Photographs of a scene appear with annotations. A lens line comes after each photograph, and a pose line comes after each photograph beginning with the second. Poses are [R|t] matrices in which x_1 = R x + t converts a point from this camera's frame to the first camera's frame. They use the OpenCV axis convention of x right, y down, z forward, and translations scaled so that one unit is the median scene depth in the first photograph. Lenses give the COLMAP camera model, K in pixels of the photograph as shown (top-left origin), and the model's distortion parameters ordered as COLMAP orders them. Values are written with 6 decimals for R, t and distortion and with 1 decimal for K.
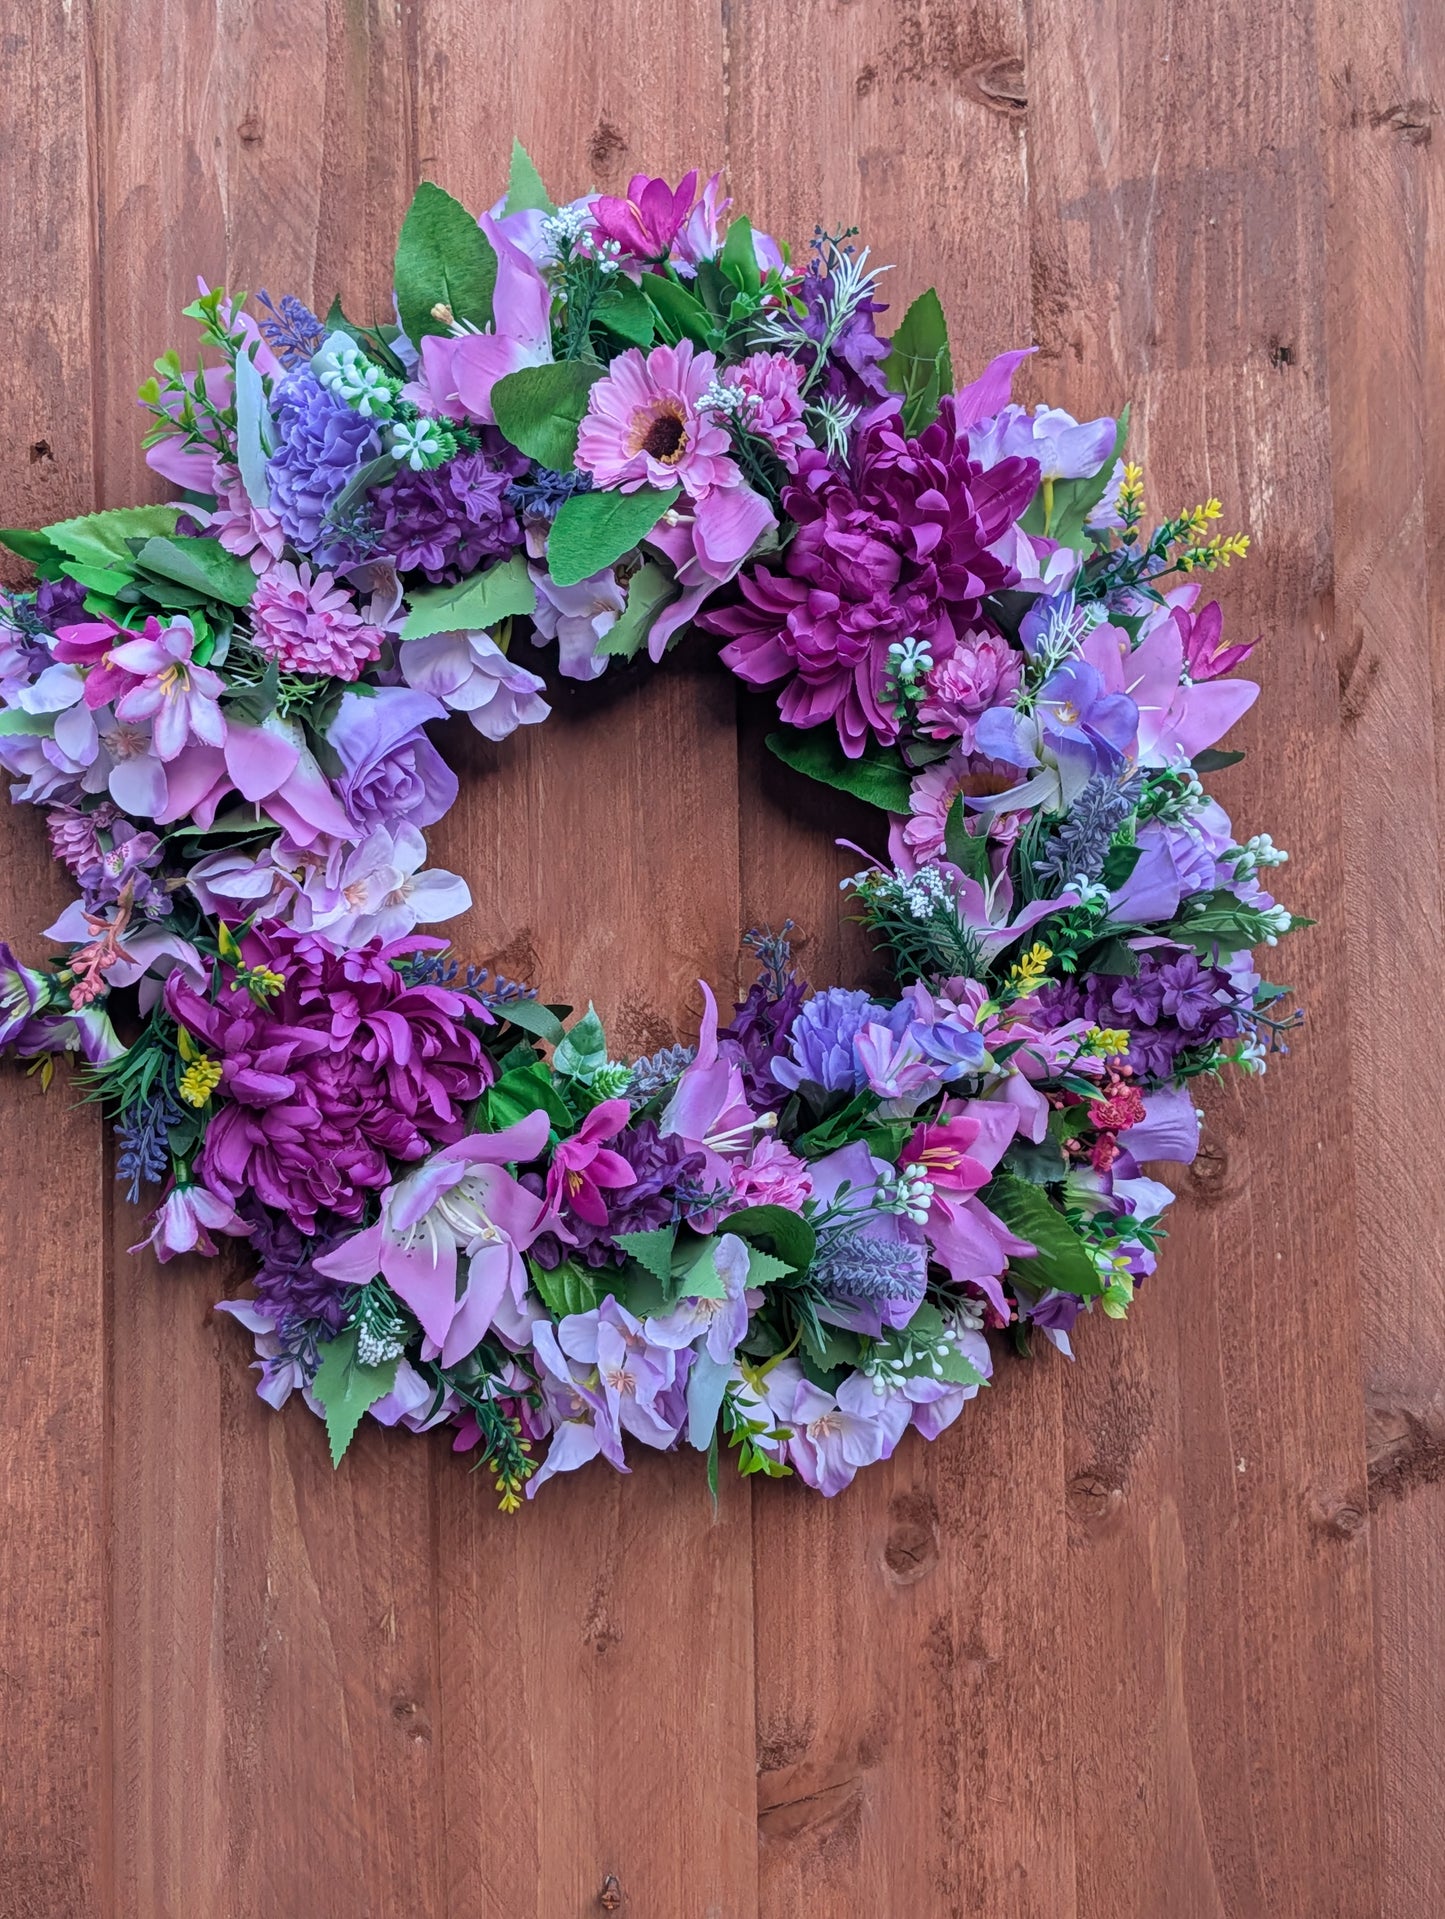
lens RADIAL K [[3077.7, 0, 696.4], [0, 3077.7, 948.2], [0, 0, 1]] dist [0.081720, 0.000000]
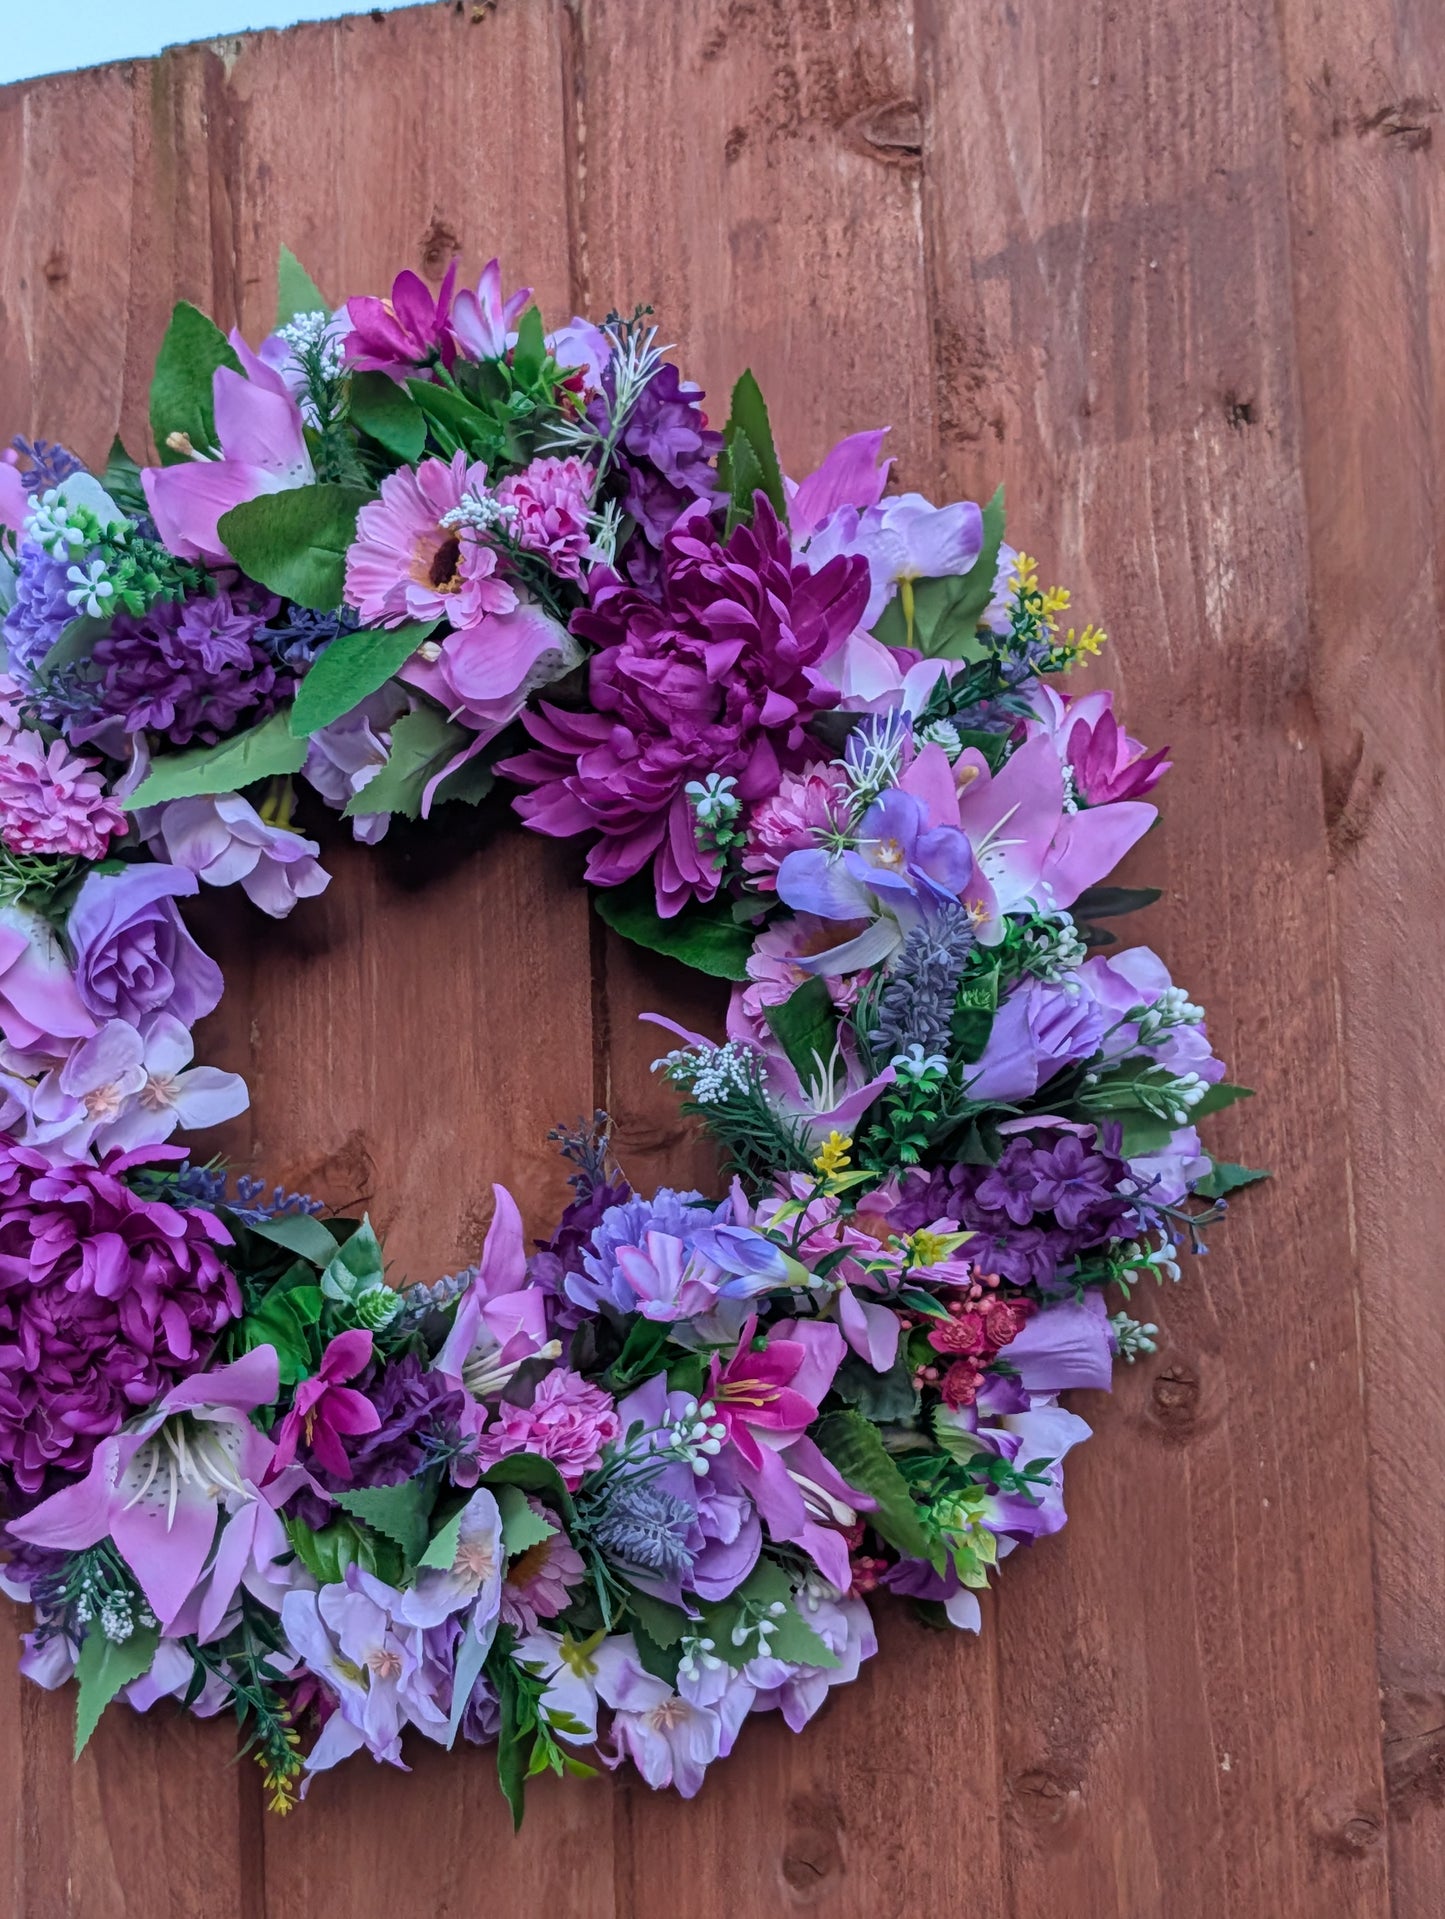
lens RADIAL K [[3077.7, 0, 686.2], [0, 3077.7, 977.5], [0, 0, 1]] dist [0.081720, 0.000000]
pose [[0.970900, -0.045417, -0.235140, 0.255823], [0.032961, 0.997851, -0.056638, 0.002842], [0.237207, 0.047239, 0.970310, 0.177521]]
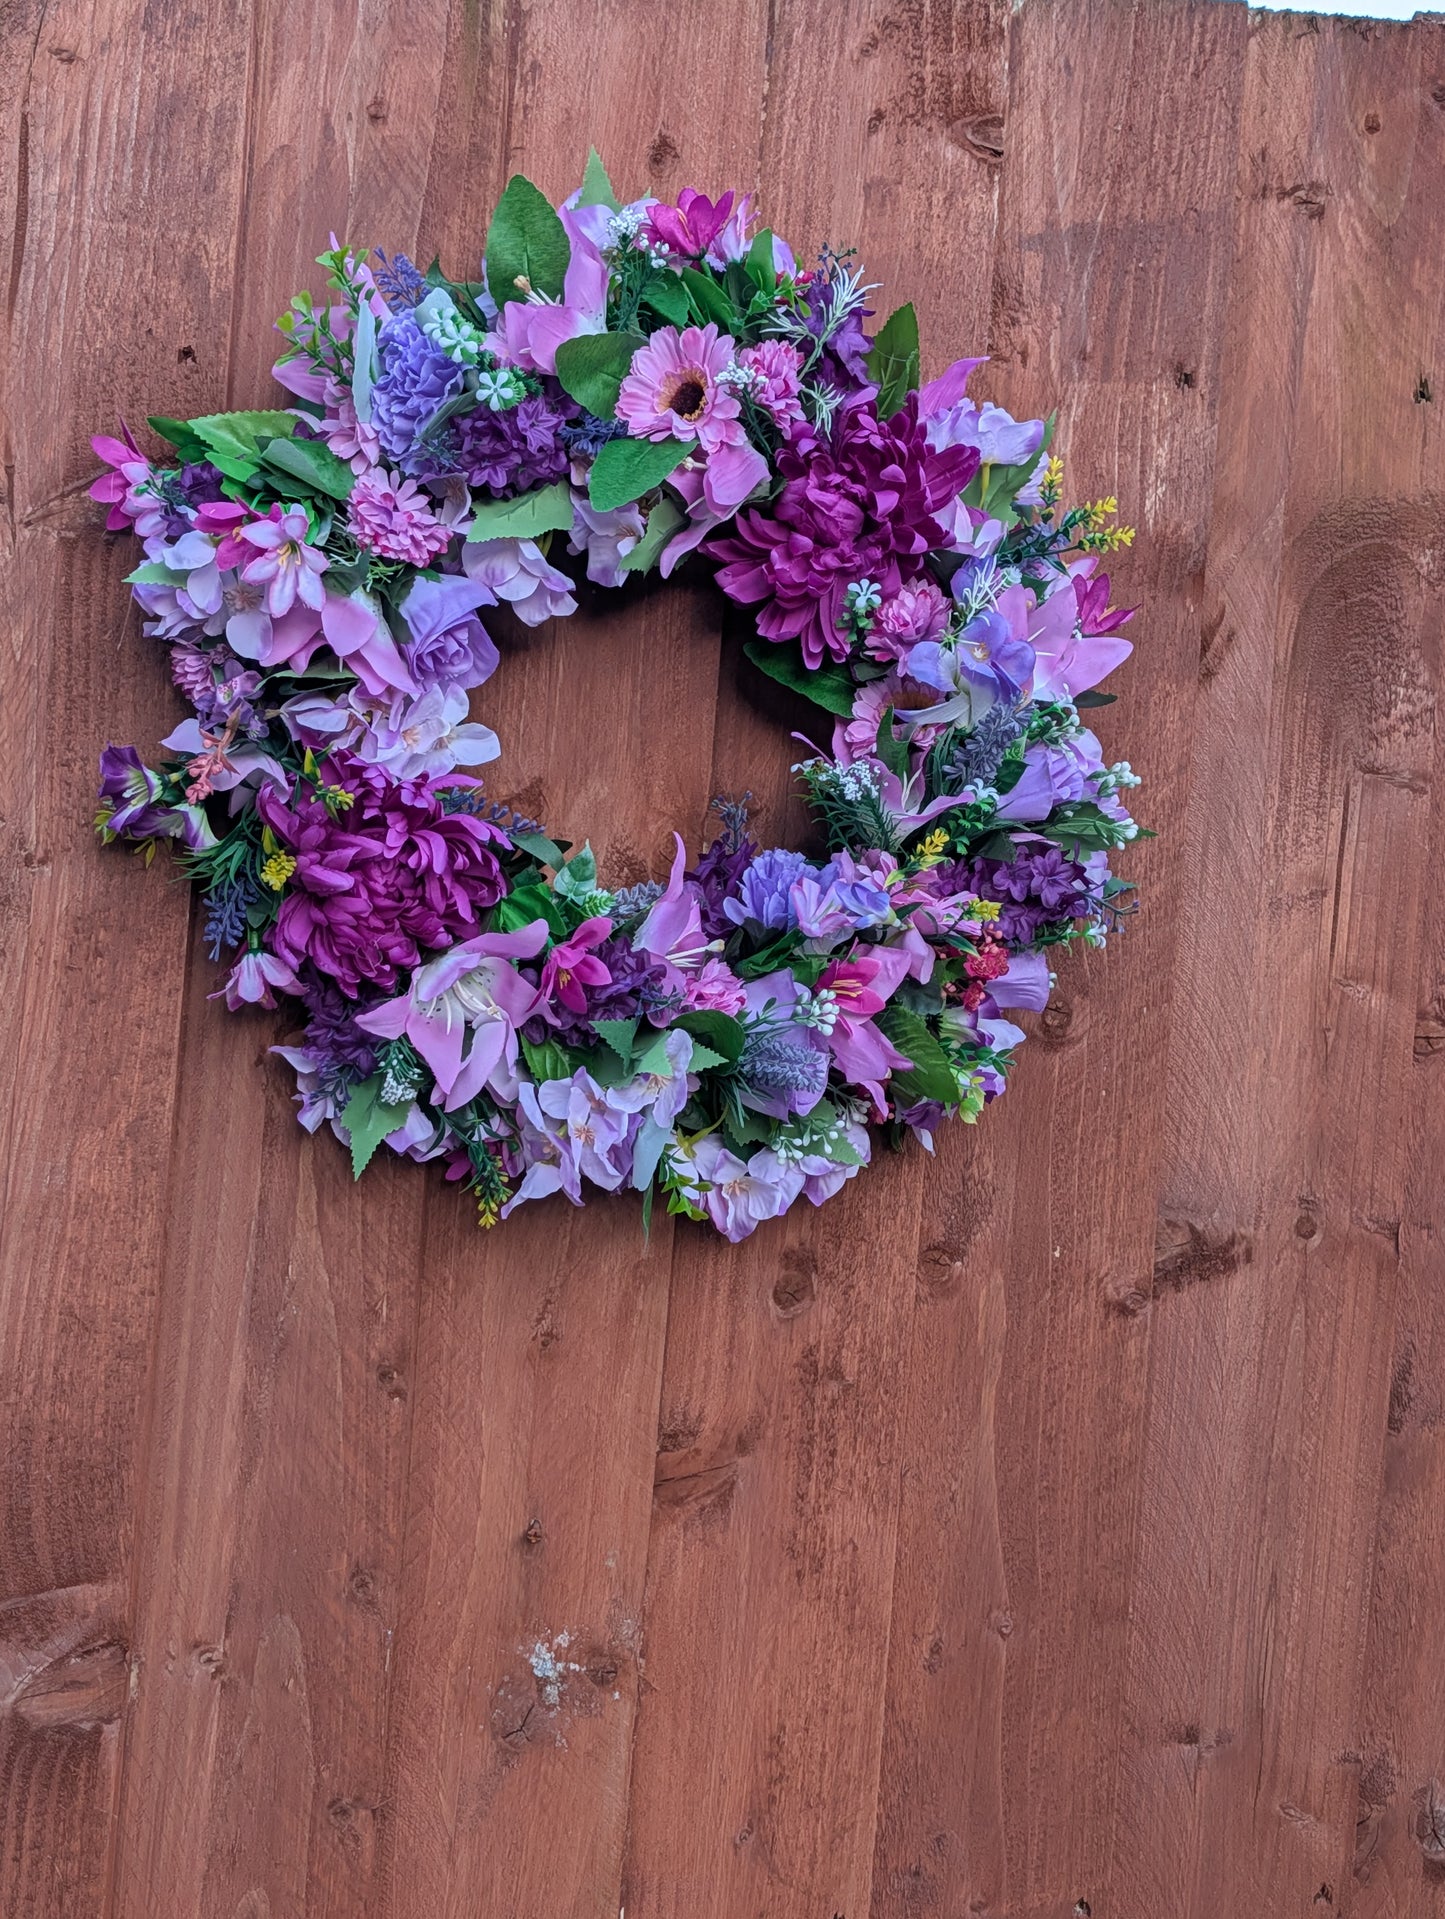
lens RADIAL K [[2997.2, 0, 759.8], [0, 2997.2, 970.3], [0, 0, 1]] dist [0.091780, 0.000000]
pose [[0.994249, 0.097504, 0.044290, -0.012883], [-0.099691, 0.993752, 0.050187, 0.001667], [-0.039119, -0.054314, 0.997757, -0.240680]]
